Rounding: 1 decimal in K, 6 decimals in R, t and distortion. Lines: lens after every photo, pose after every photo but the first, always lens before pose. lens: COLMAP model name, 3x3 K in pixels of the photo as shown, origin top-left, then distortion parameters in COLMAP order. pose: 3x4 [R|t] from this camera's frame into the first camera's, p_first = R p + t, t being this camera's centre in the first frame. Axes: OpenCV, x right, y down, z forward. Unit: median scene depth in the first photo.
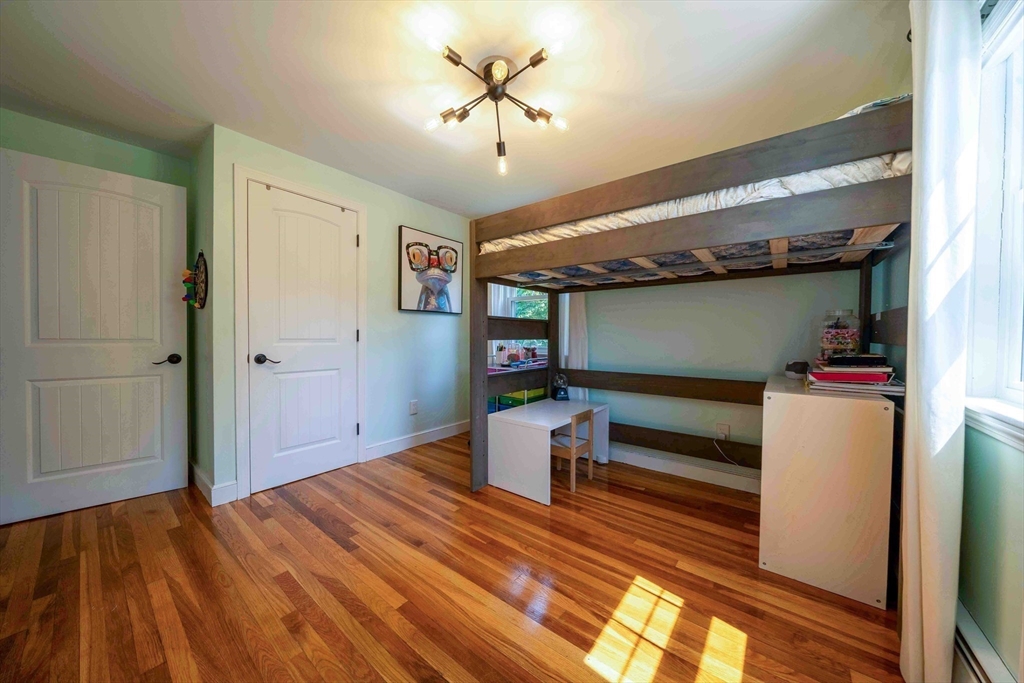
lens RADIAL K [[349.5, 0, 512.0], [0, 349.5, 341.5], [0, 0, 1]] dist [-0.008851, 0.000066]
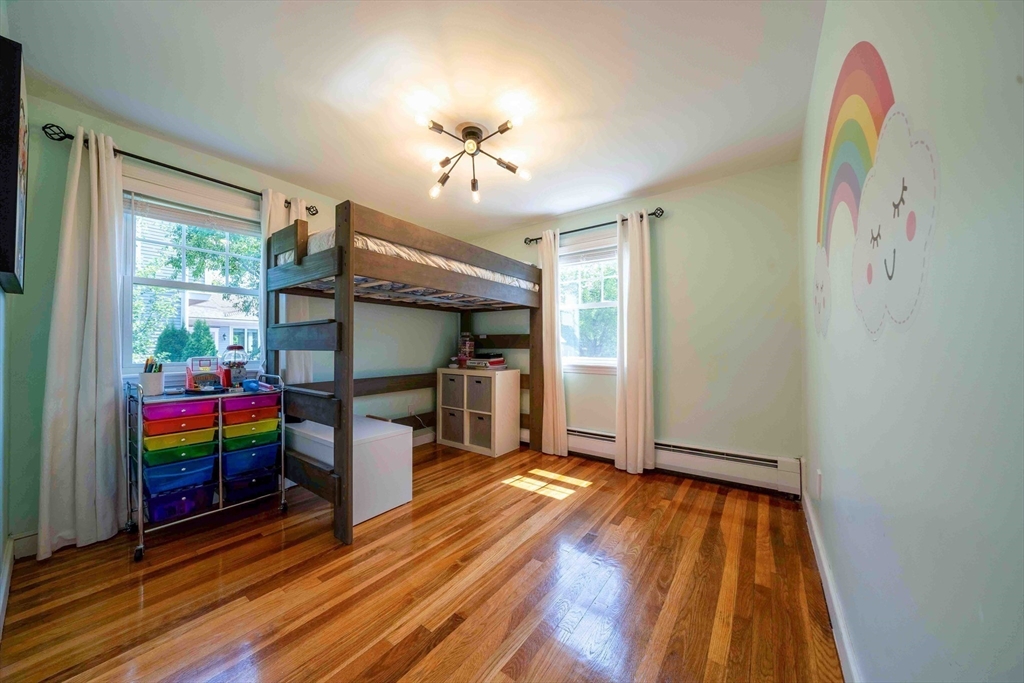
lens RADIAL K [[349.5, 0, 512.0], [0, 349.5, 341.5], [0, 0, 1]] dist [-0.008851, 0.000066]
pose [[-0.050221, 0.009440, 0.998694, -1.169646], [0.016035, 0.999834, -0.008644, -0.016006], [-0.998609, 0.015580, -0.050364, 0.850907]]
